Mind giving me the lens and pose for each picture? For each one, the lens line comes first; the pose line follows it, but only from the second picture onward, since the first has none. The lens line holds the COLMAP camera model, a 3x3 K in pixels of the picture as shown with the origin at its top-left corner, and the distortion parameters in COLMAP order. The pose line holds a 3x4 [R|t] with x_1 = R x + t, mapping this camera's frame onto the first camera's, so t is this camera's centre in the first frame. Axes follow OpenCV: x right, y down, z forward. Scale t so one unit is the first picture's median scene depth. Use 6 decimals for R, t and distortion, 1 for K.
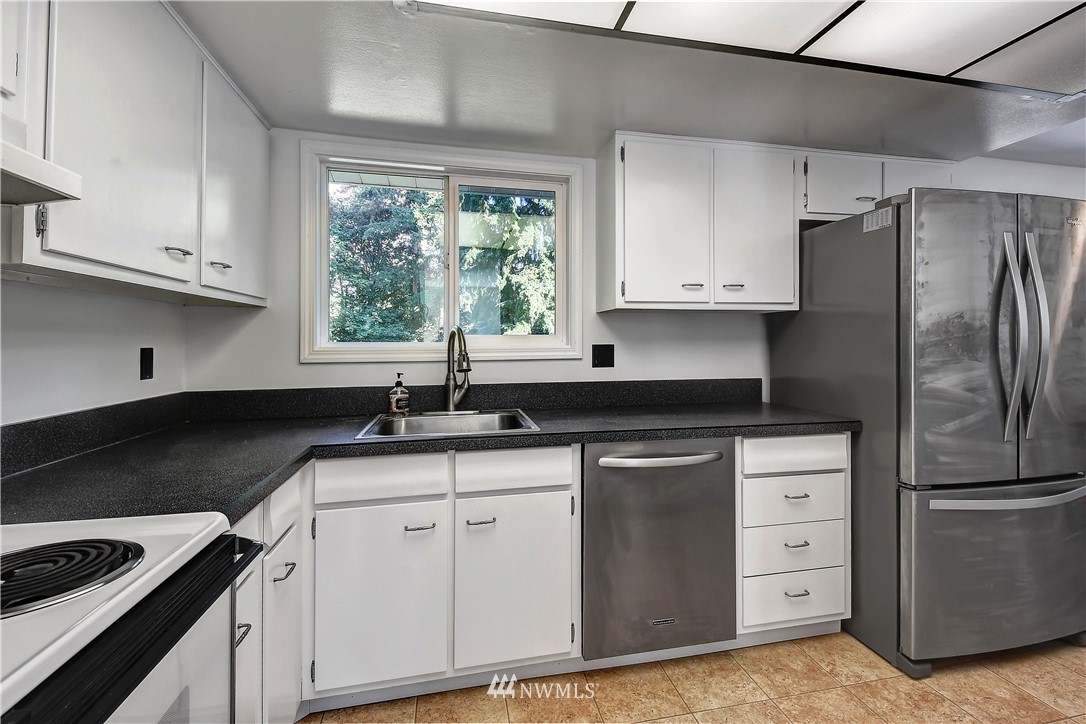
lens RADIAL K [[489.1, 0, 554.2], [0, 489.1, 342.8], [0, 0, 1]] dist [-0.001093, -0.000285]
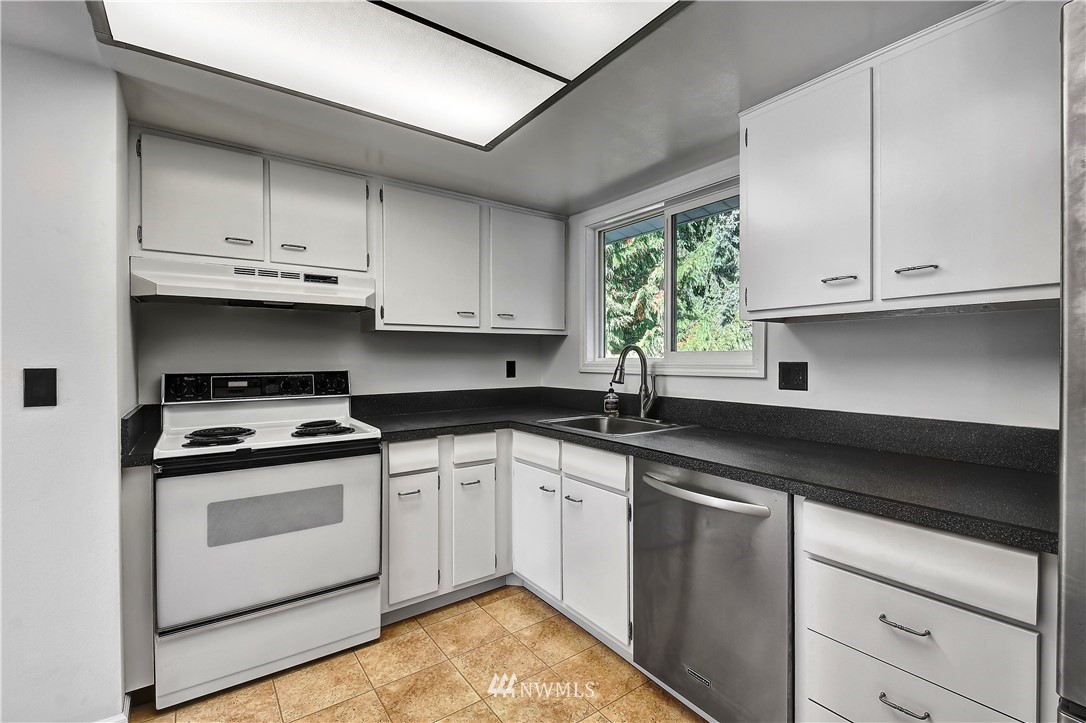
lens RADIAL K [[479.2, 0, 543.0], [0, 479.2, 361.5], [0, 0, 1]] dist [0.002938, 0.000080]
pose [[0.396105, 0.010510, -0.918145, 0.756995], [-0.002912, 0.999944, 0.010189, -0.004891], [0.918201, -0.001362, 0.396113, 0.336816]]
